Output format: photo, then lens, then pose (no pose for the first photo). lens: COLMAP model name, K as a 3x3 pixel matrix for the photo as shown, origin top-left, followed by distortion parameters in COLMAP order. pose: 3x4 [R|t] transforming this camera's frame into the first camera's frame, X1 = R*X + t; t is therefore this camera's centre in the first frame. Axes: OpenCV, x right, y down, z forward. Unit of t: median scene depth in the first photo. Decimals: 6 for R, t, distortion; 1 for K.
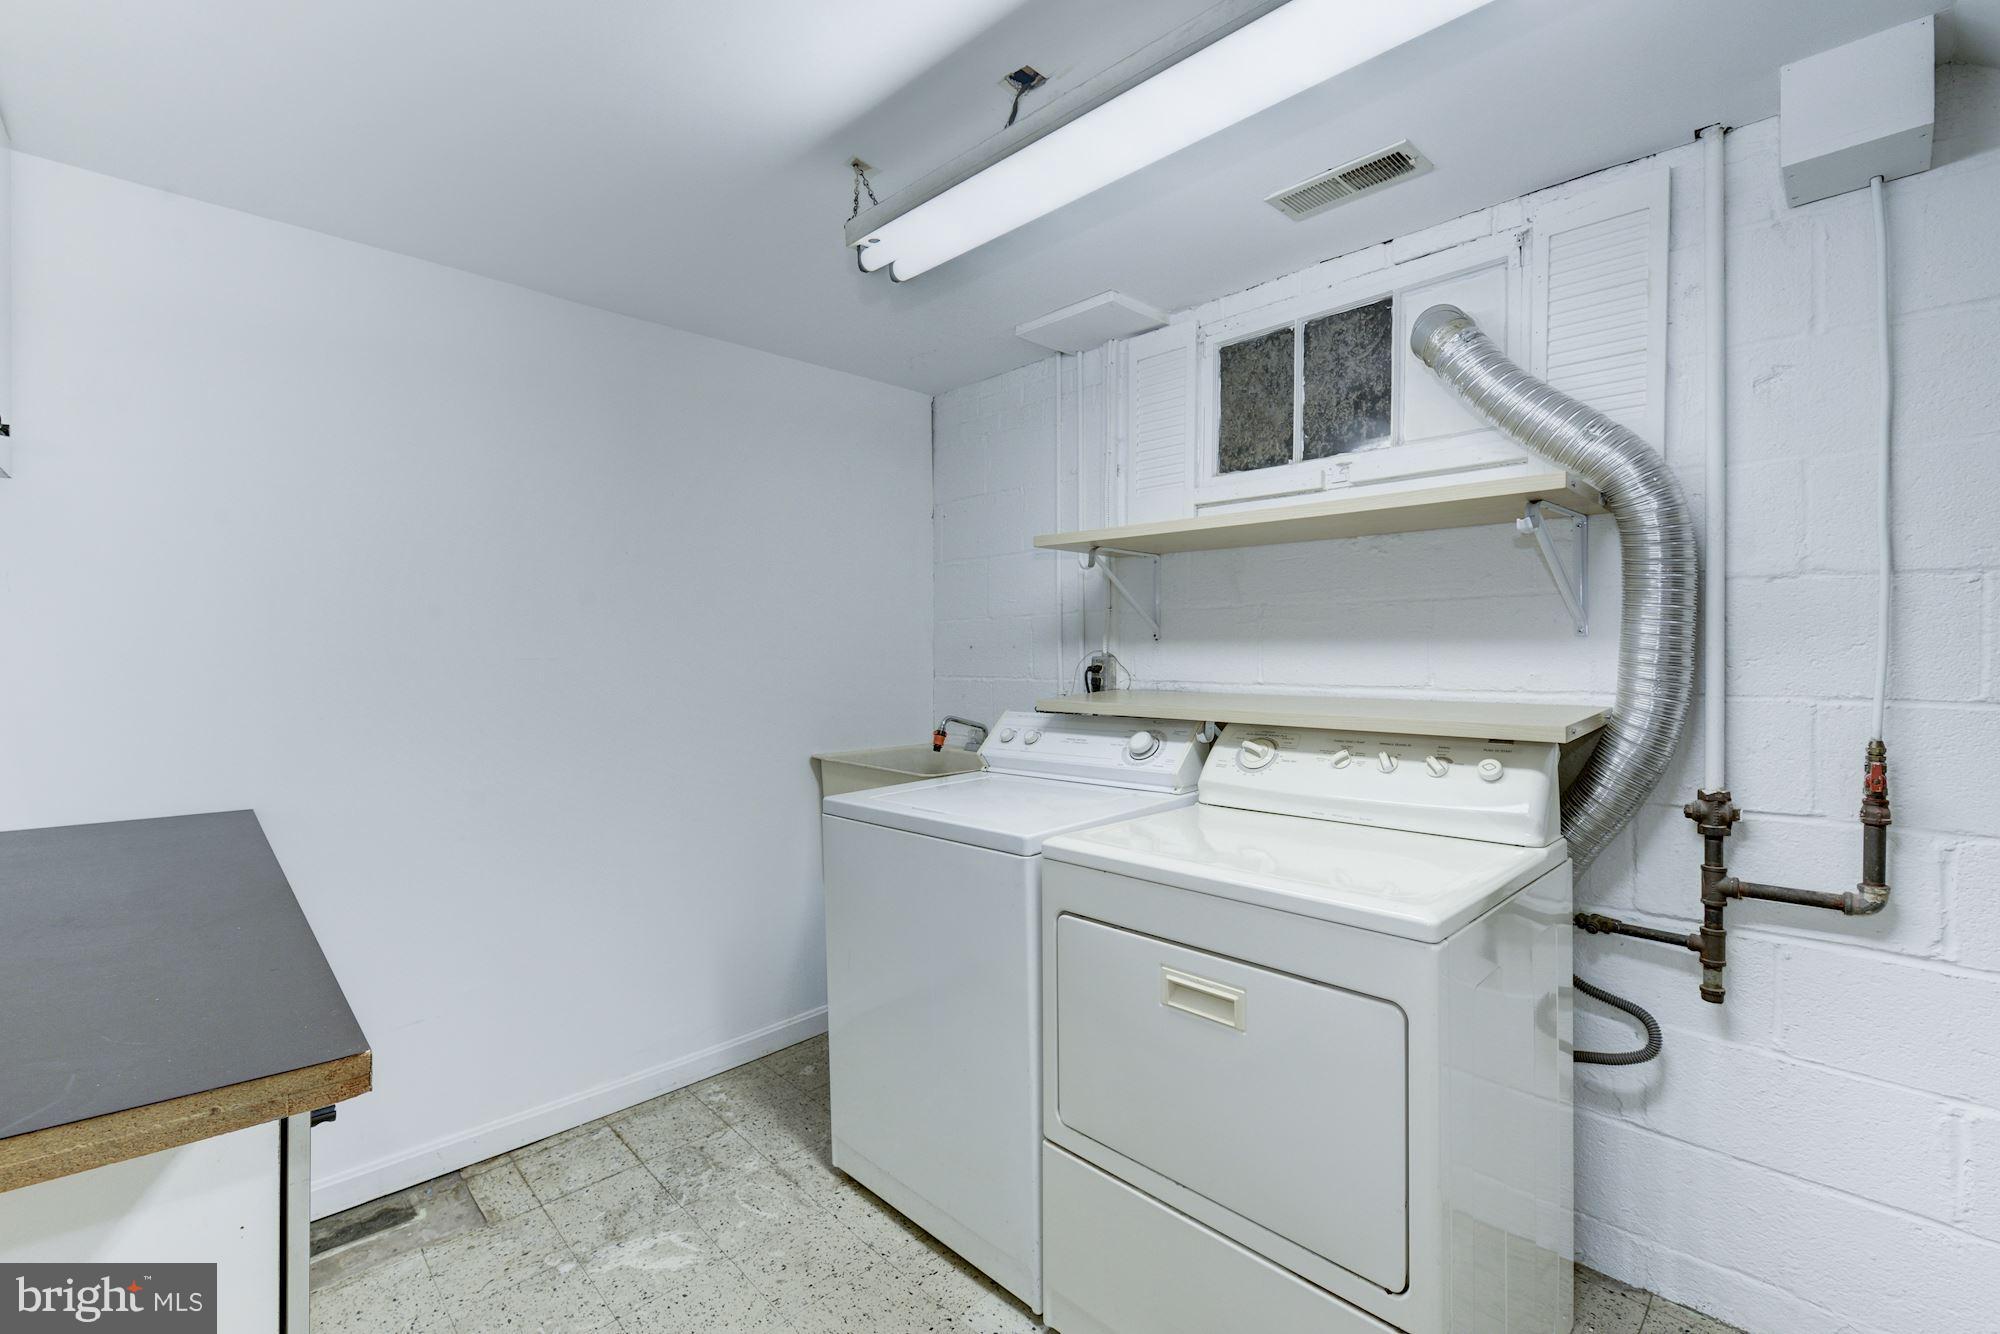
lens RADIAL K [[858.6, 0, 1004.9], [0, 858.6, 657.0], [0, 0, 1]] dist [0.021672, -0.018985]
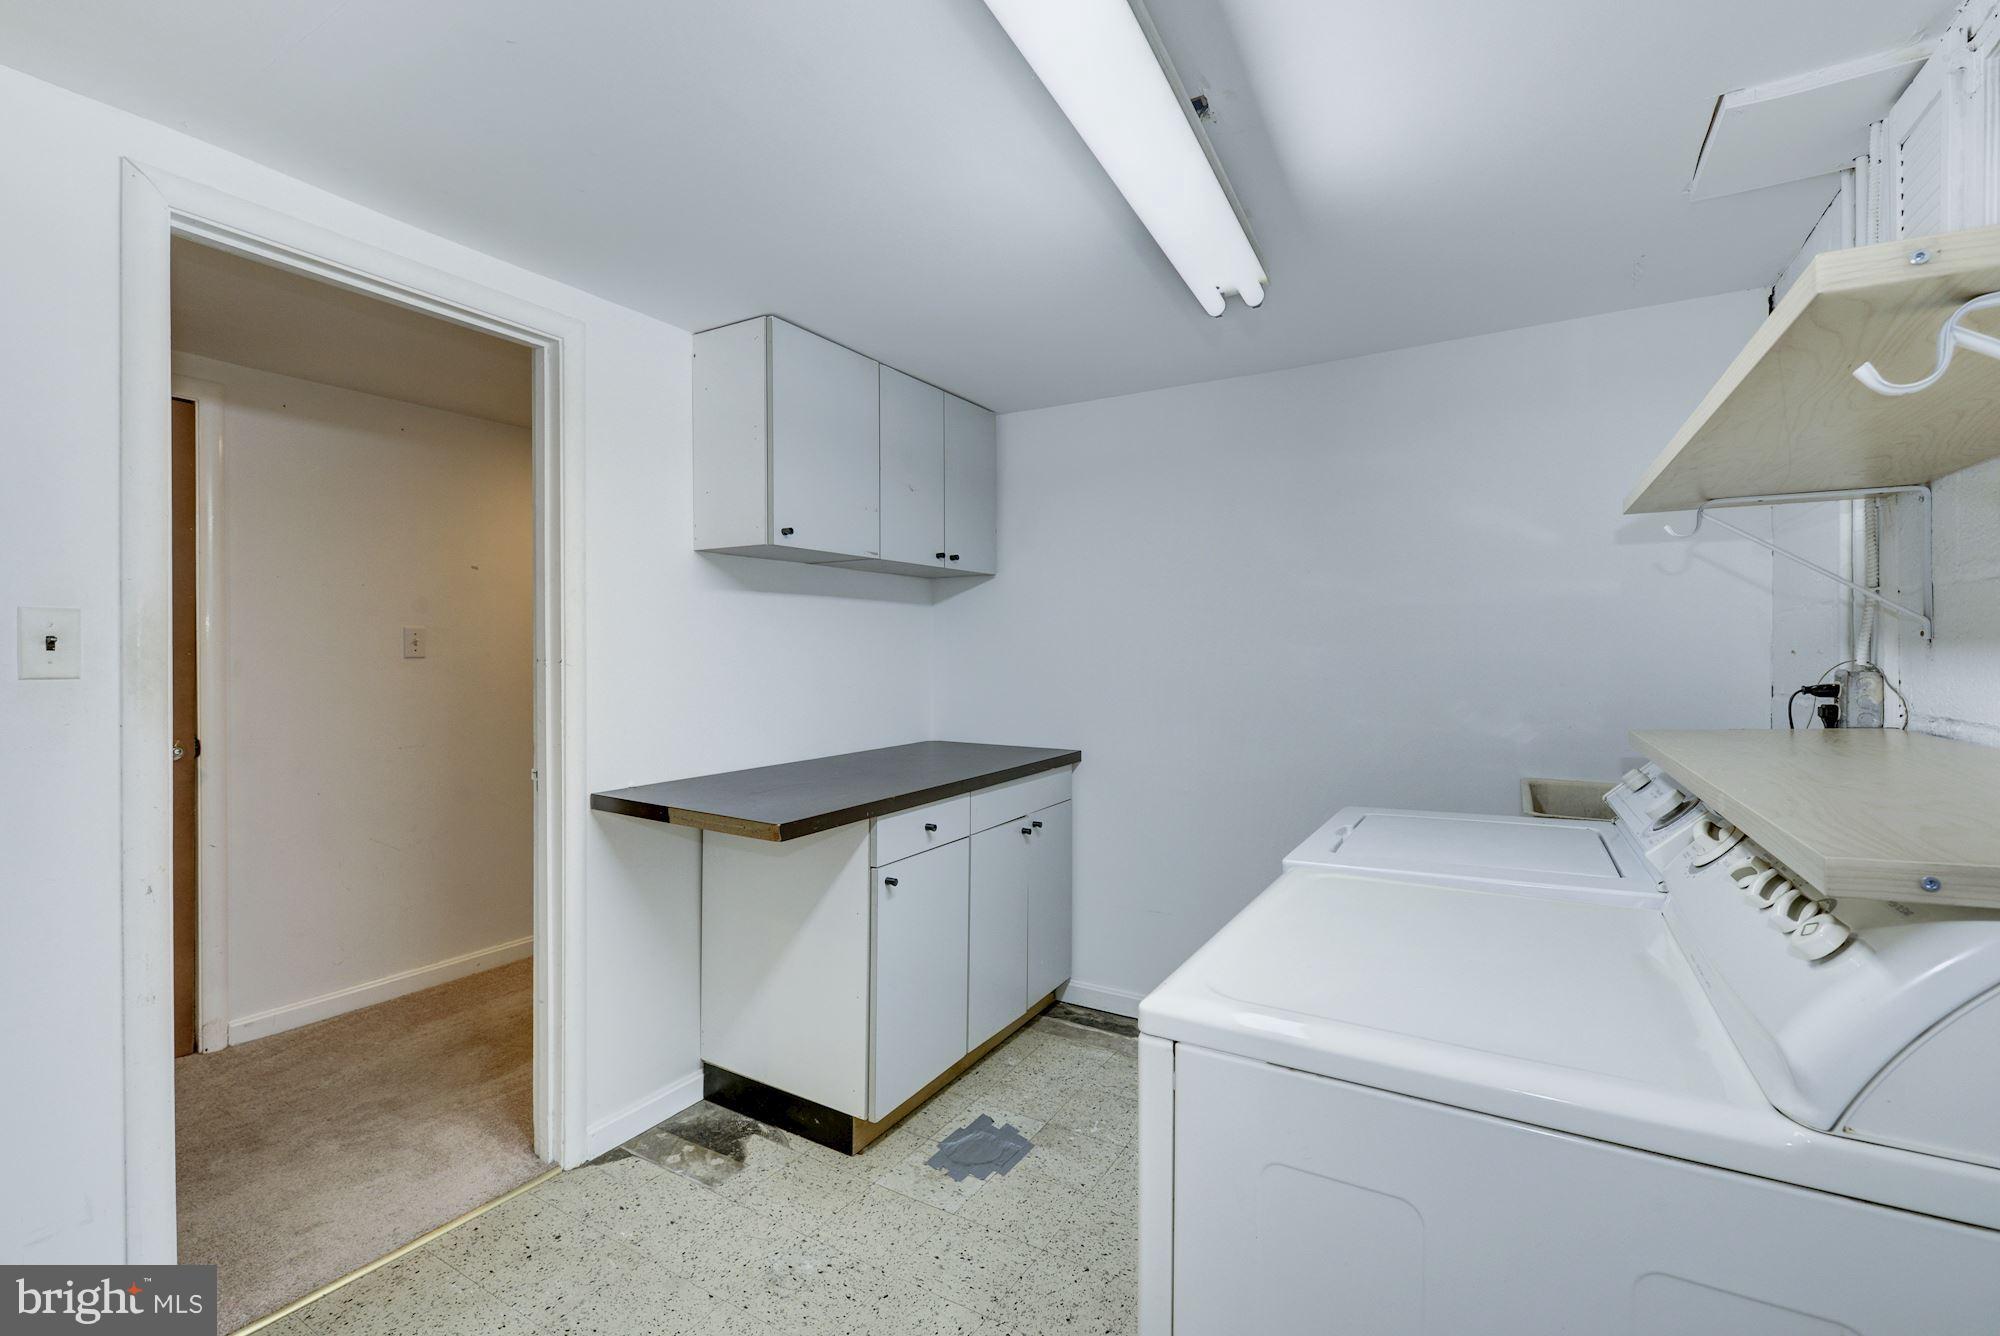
lens RADIAL K [[882.2, 0, 997.1], [0, 882.2, 659.1], [0, 0, 1]] dist [0.002432, -0.006793]
pose [[0.258258, 0.005841, -0.966058, 0.548447], [-0.004429, 0.999978, 0.004862, -0.008534], [0.966066, 0.003022, 0.258278, 0.282492]]
